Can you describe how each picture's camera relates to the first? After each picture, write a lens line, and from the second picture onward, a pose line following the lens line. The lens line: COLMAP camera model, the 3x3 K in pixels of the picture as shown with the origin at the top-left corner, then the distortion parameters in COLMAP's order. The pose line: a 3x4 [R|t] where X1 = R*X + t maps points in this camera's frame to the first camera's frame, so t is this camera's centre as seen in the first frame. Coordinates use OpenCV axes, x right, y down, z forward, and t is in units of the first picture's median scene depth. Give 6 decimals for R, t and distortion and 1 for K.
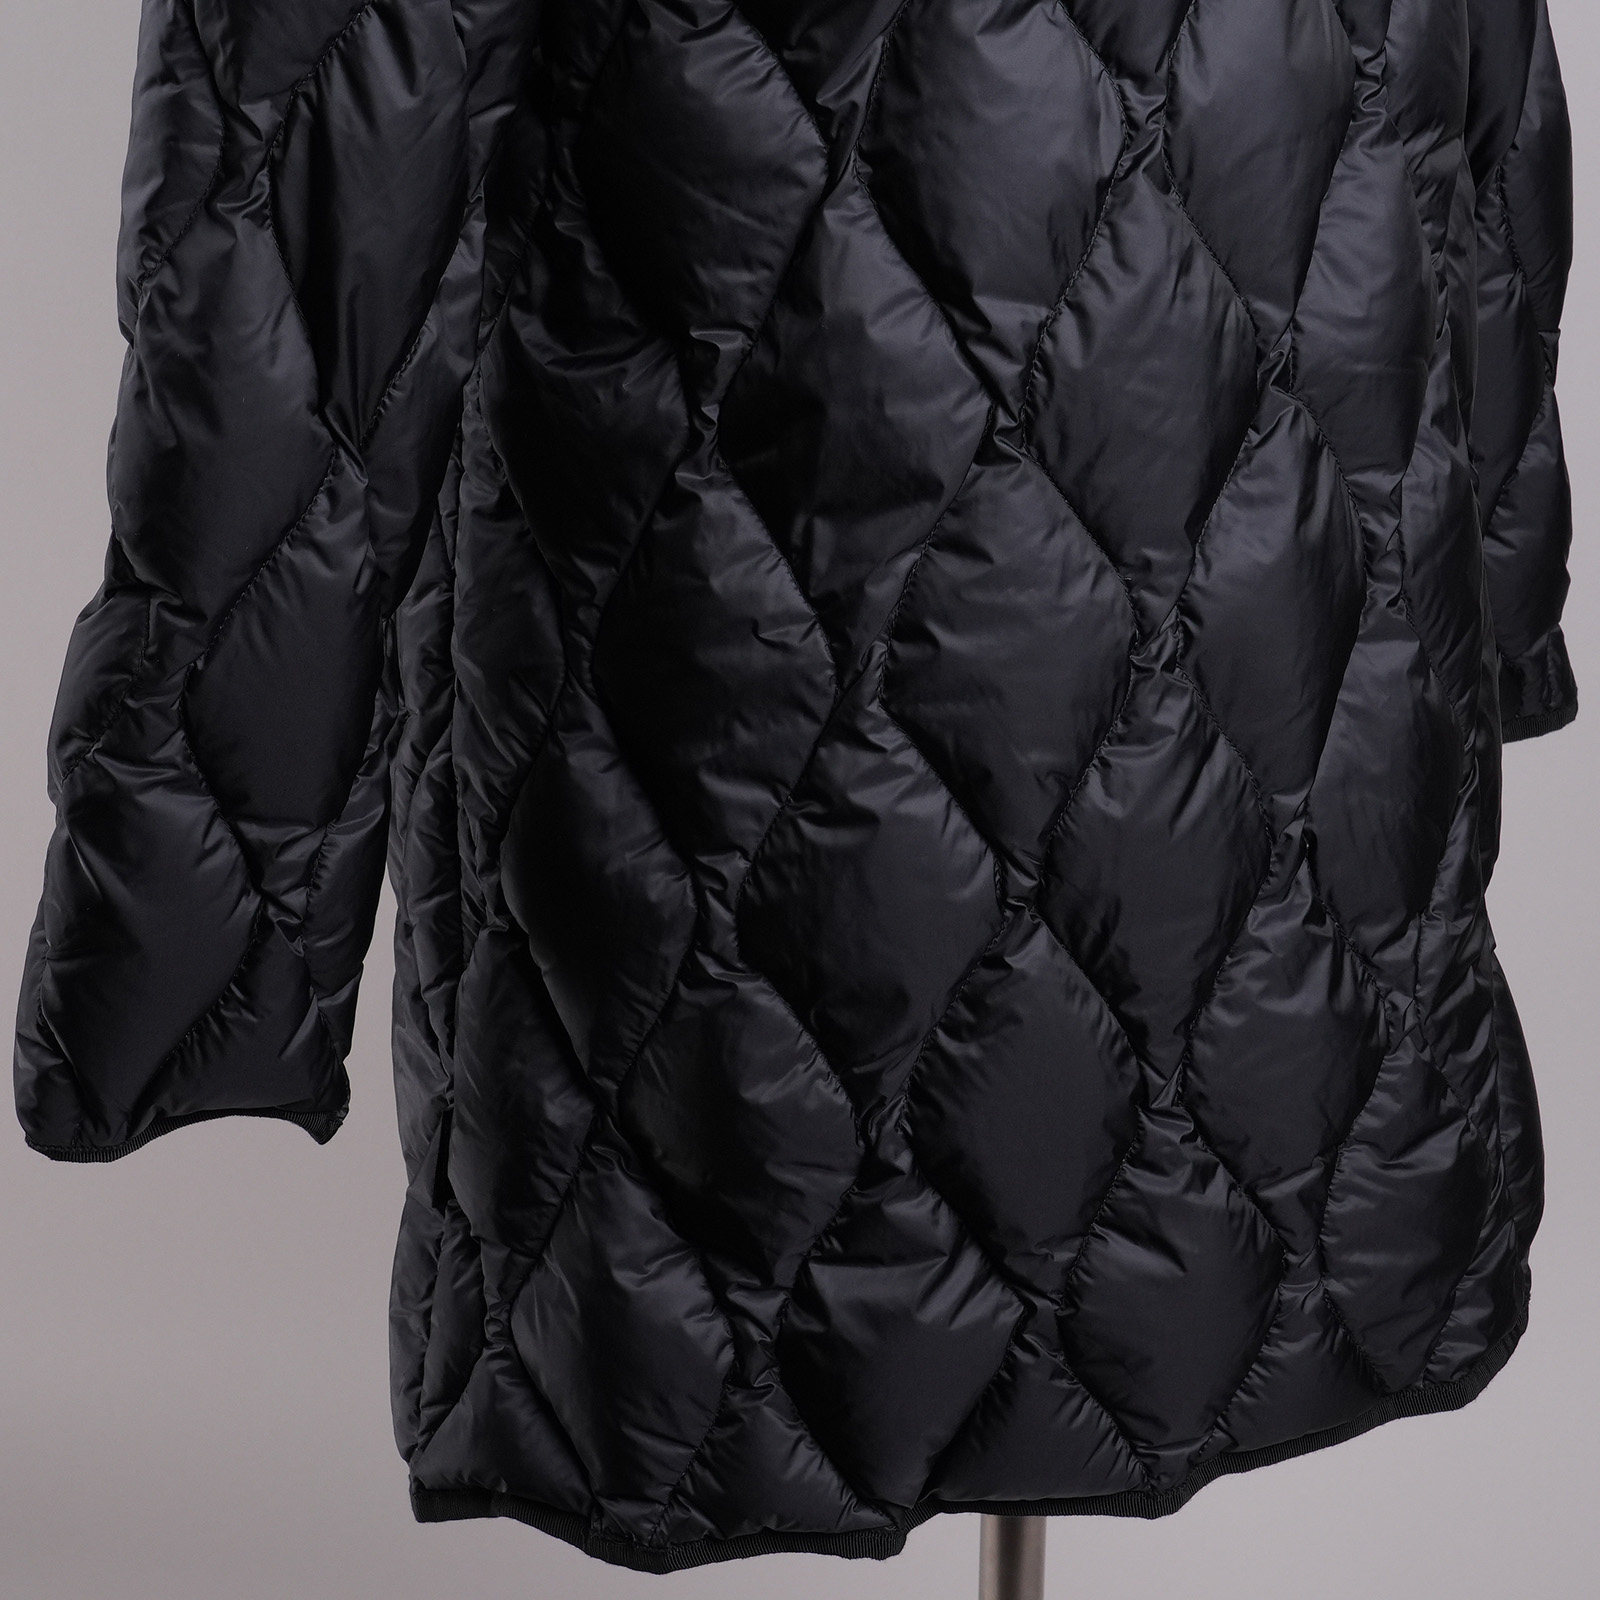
lens RADIAL K [[3490.7, 0, 803.4], [0, 3490.7, 799.7], [0, 0, 1]] dist [-0.034687, 0.000000]
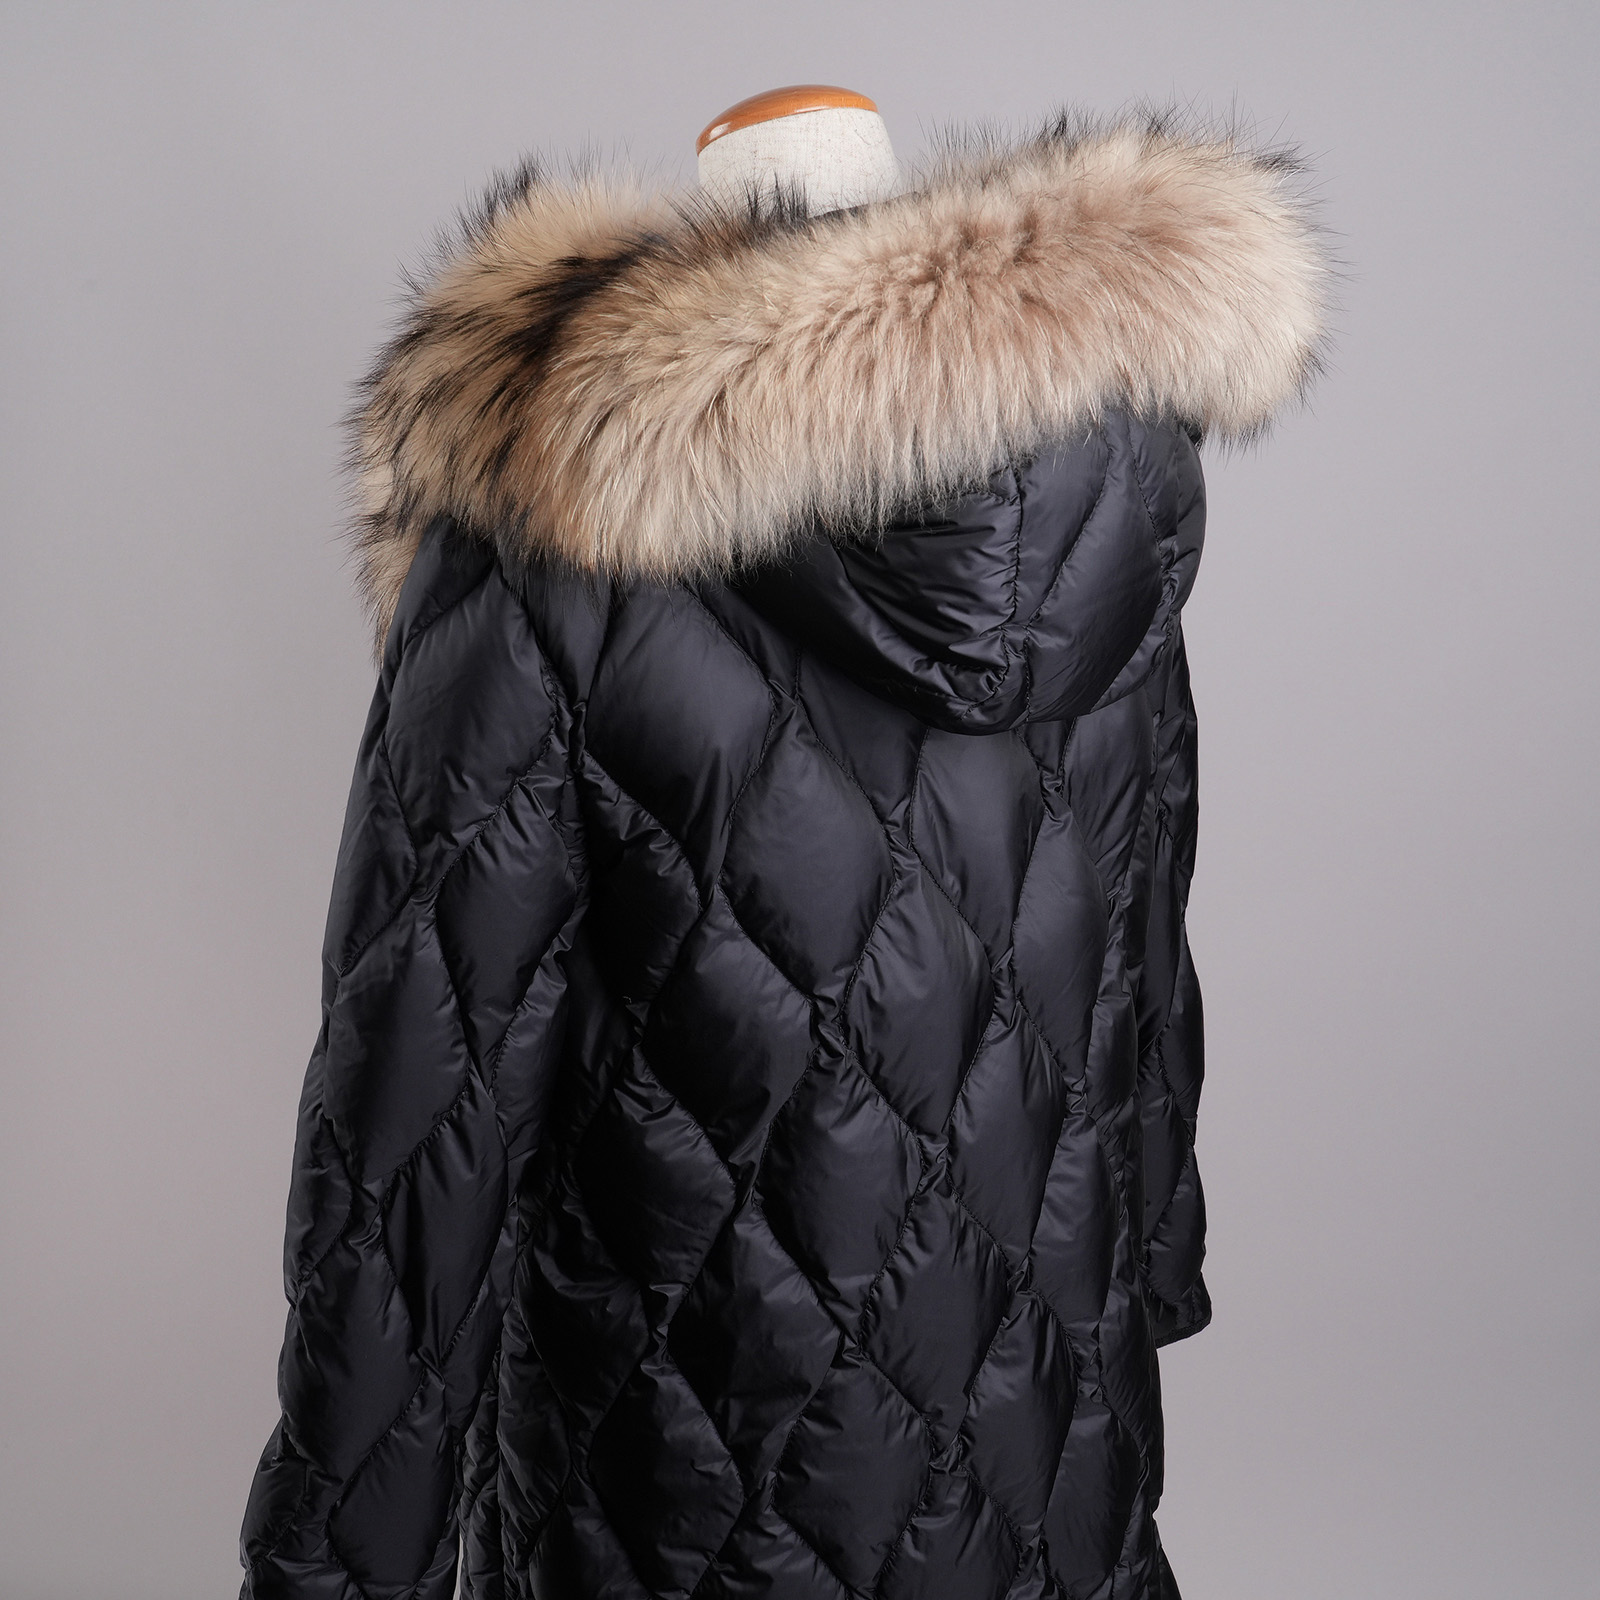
lens RADIAL K [[2330.4, 0, 795.4], [0, 2330.4, 800.5], [0, 0, 1]] dist [-0.000736, 0.000000]
pose [[0.999099, -0.010971, 0.040989, -0.007203], [0.011619, 0.999811, -0.015609, -0.331237], [-0.040810, 0.016071, 0.999038, -0.058908]]
